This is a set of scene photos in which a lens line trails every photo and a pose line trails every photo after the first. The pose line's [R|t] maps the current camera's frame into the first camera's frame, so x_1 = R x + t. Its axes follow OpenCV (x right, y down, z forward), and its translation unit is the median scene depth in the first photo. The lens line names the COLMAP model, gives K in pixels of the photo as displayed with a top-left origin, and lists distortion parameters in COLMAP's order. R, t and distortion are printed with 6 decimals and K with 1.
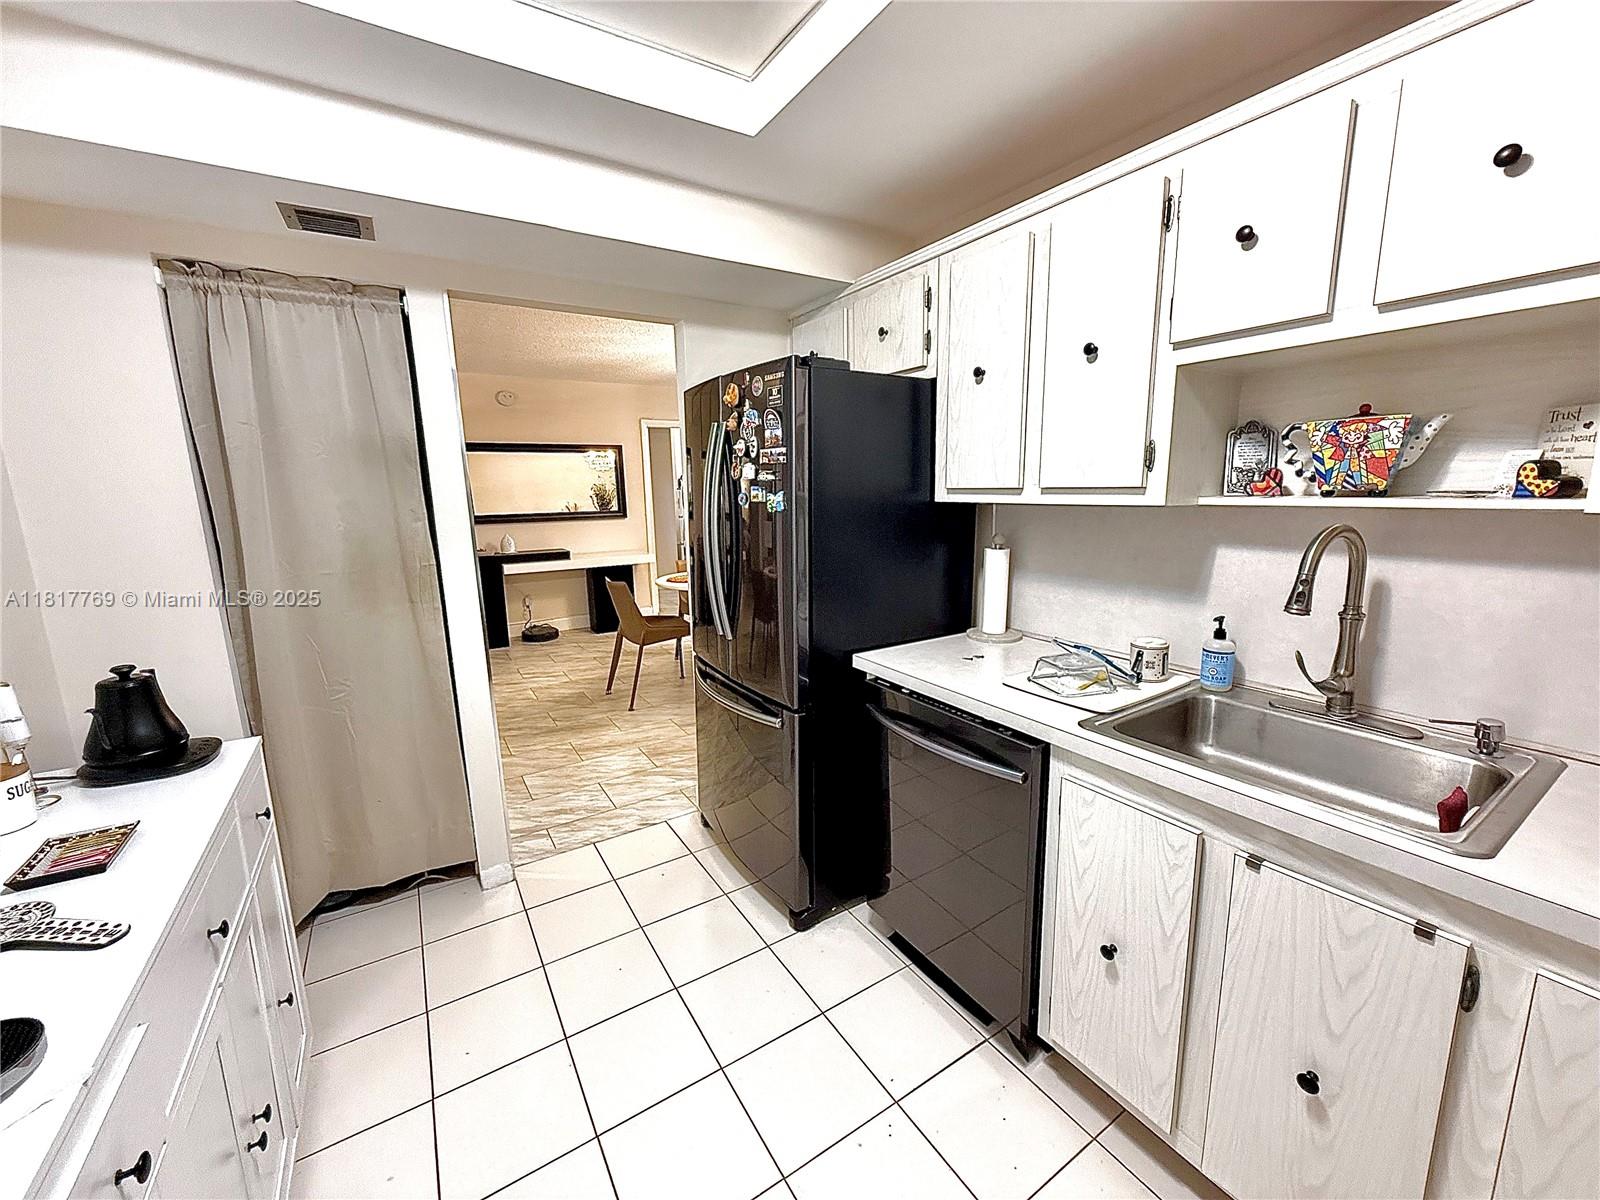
lens RADIAL K [[640.5, 0, 805.3], [0, 640.5, 609.8], [0, 0, 1]] dist [-0.000992, 0.001428]
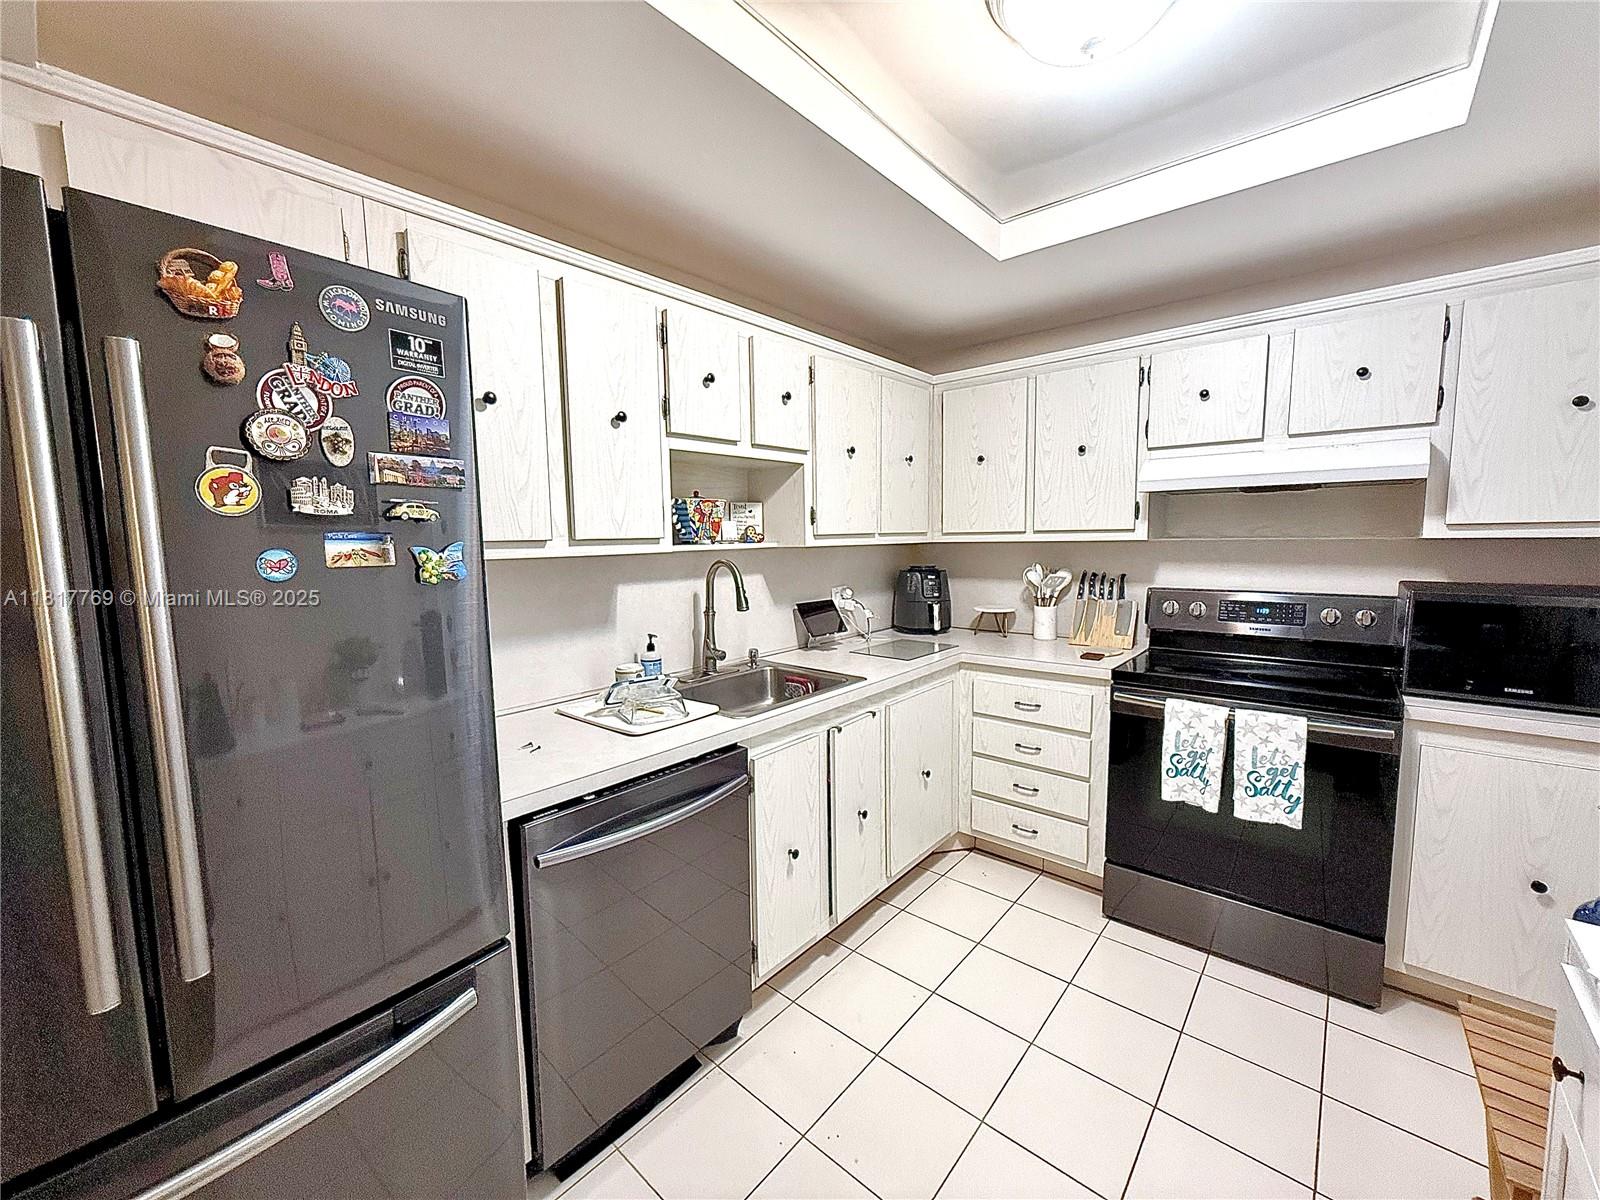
lens RADIAL K [[640.5, 0, 794.0], [0, 640.5, 600.7], [0, 0, 1]] dist [-0.000992, 0.001428]
pose [[-0.277634, -0.081672, 0.957209, -0.656708], [0.197238, 0.970308, 0.139998, -0.169187], [-0.940221, 0.227666, -0.253282, 0.947320]]
